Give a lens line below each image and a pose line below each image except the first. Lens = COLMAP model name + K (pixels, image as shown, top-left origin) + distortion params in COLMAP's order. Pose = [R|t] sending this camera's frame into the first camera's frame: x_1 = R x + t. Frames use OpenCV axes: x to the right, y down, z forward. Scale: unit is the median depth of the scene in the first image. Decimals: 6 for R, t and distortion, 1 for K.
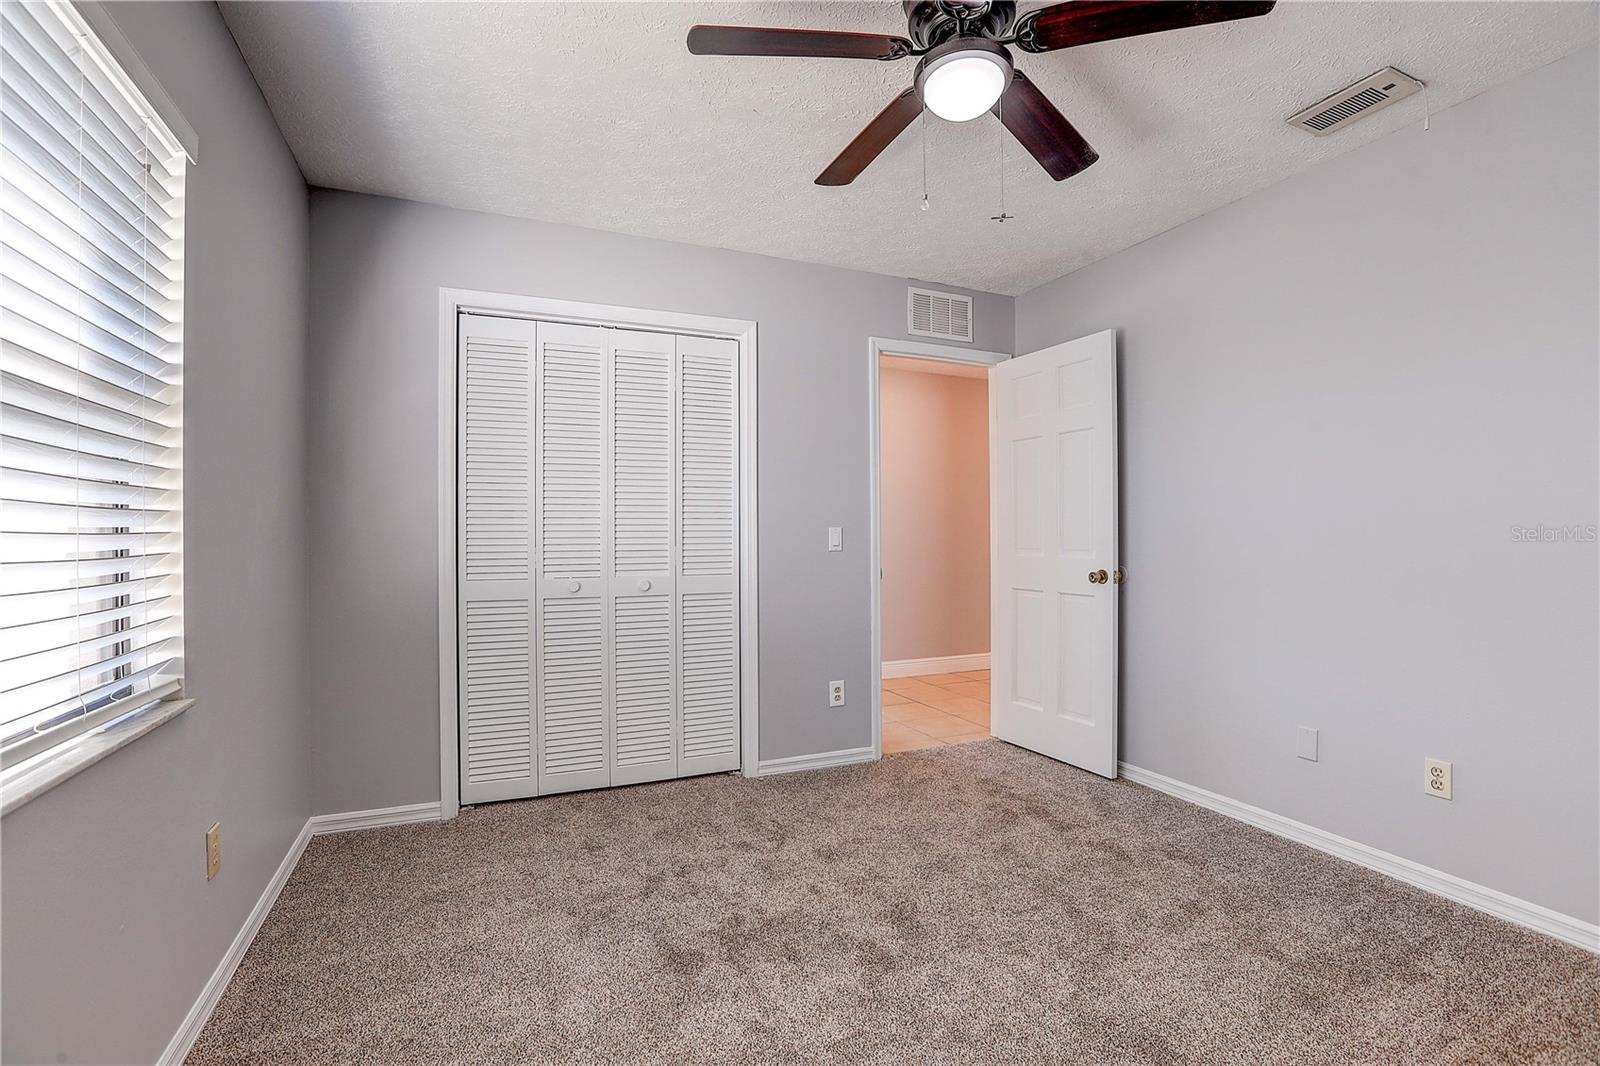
lens RADIAL K [[732.6, 0, 802.9], [0, 732.6, 544.1], [0, 0, 1]] dist [-0.027419, 0.000720]
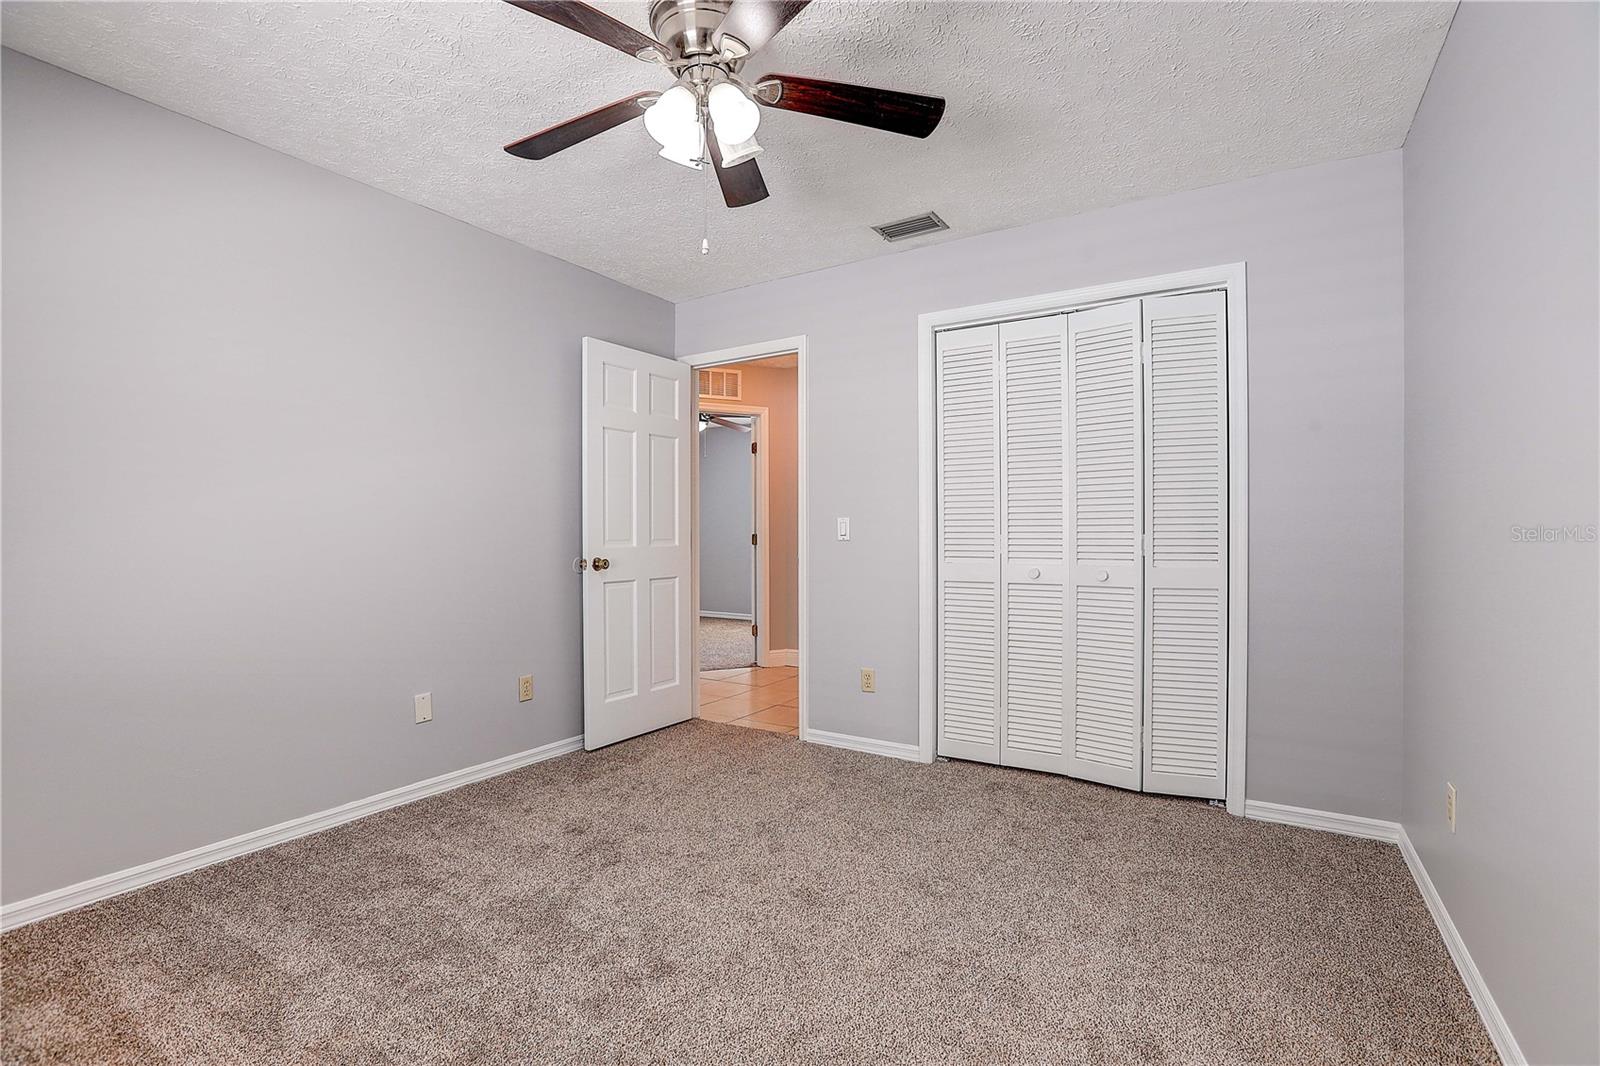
lens RADIAL K [[732.6, 0, 812.2], [0, 732.6, 530.5], [0, 0, 1]] dist [-0.027419, 0.000720]
pose [[0.561597, 0.000215, -0.827411, 0.380632], [0.001666, 0.999998, 0.001391, -0.003618], [0.827409, -0.002159, 0.561595, 0.169033]]
